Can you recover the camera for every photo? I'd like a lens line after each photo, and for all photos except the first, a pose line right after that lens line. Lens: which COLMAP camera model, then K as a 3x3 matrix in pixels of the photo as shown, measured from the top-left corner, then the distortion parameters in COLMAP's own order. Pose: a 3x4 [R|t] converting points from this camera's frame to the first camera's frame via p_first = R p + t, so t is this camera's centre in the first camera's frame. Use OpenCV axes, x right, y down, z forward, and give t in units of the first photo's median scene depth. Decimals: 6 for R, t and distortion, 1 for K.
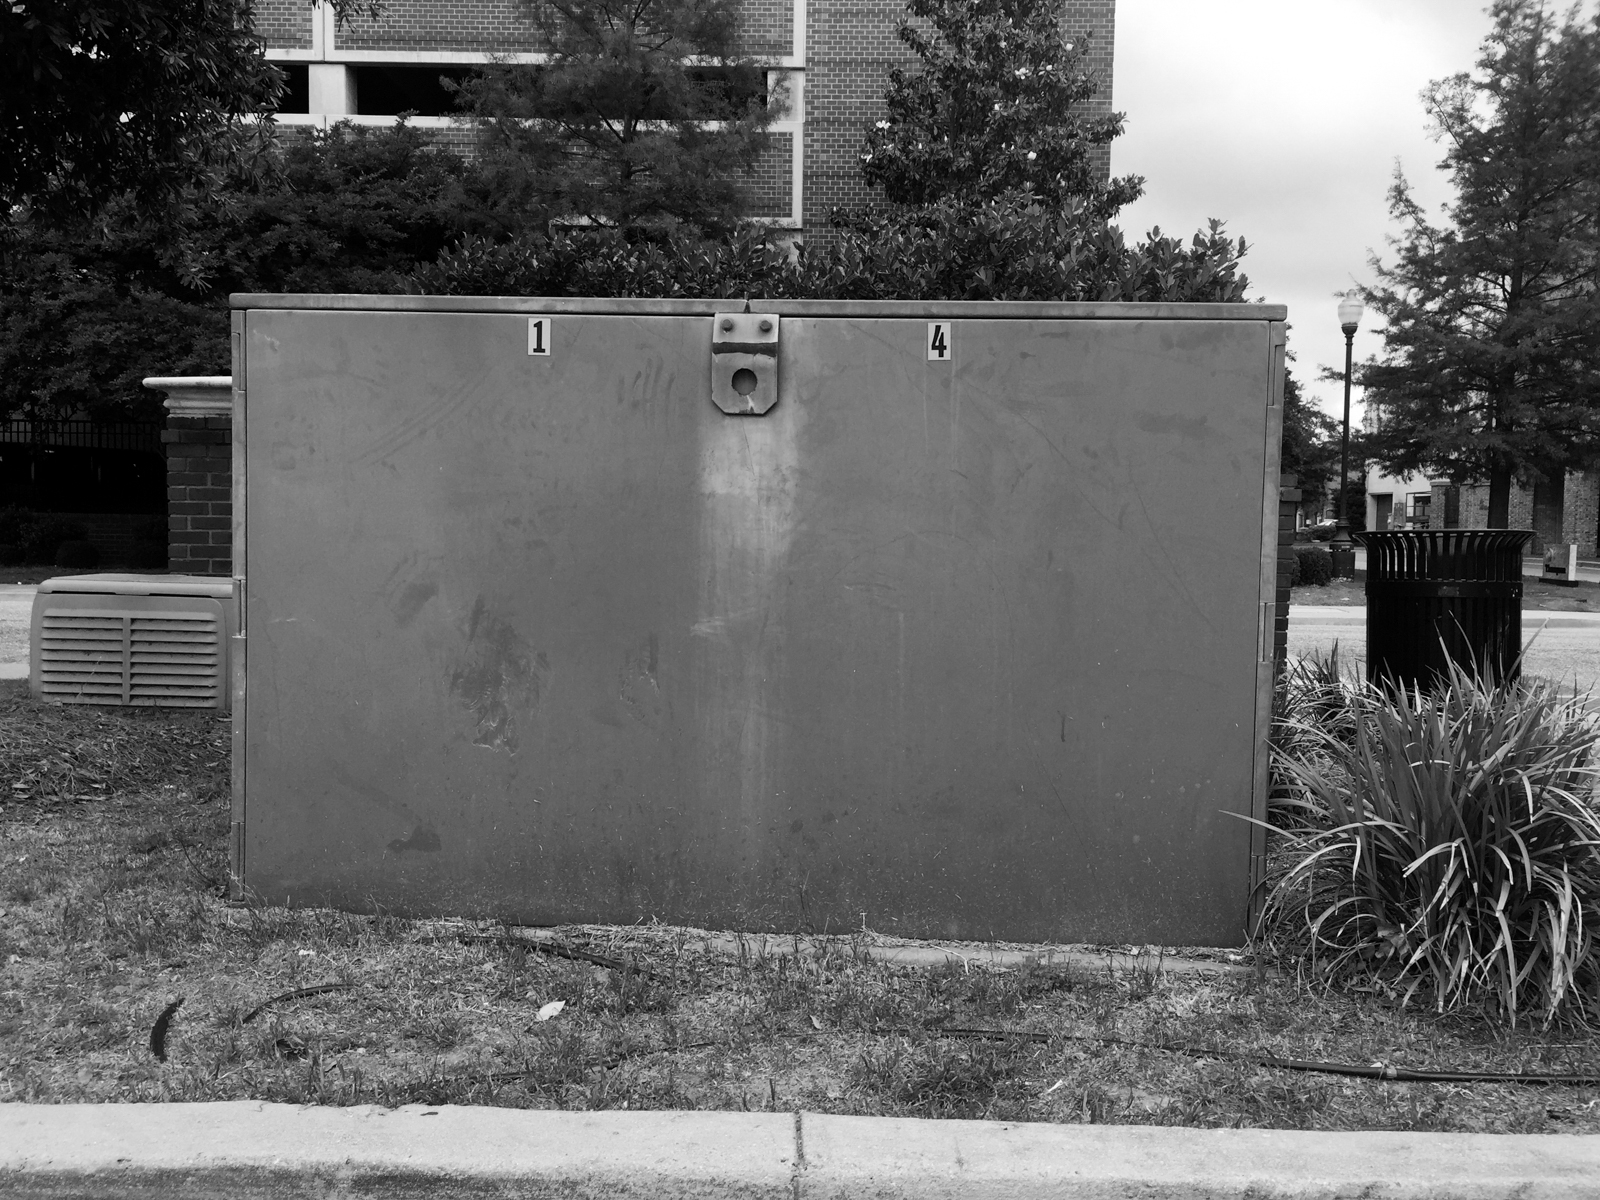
lens RADIAL K [[1324.5, 0, 800.2], [0, 1324.5, 586.0], [0, 0, 1]] dist [0.080150, -0.078689]
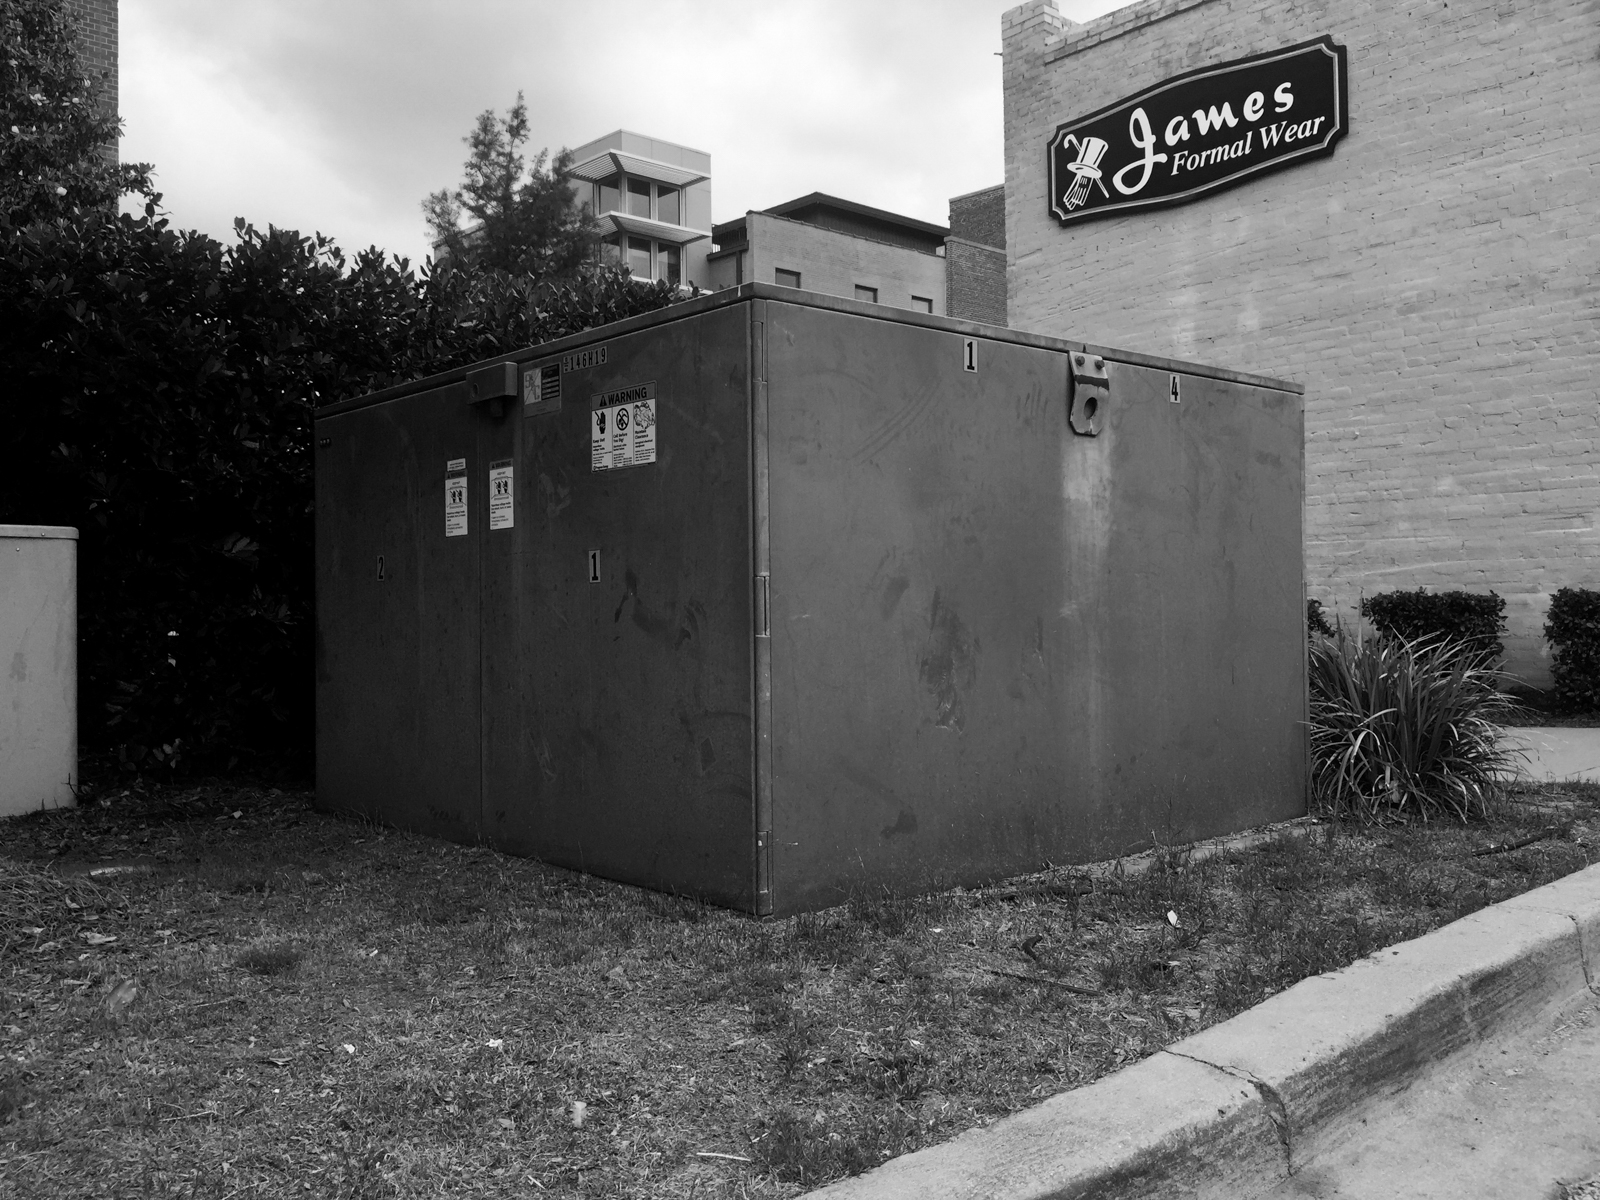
lens RADIAL K [[1343.5, 0, 800.0], [0, 1343.5, 600.0], [0, 0, 1]] dist [0.089898, -0.118551]
pose [[0.717984, -0.023412, 0.695666, -1.085332], [0.060618, 0.997740, -0.028984, 0.042408], [-0.693415, 0.062980, 0.717781, 0.293345]]
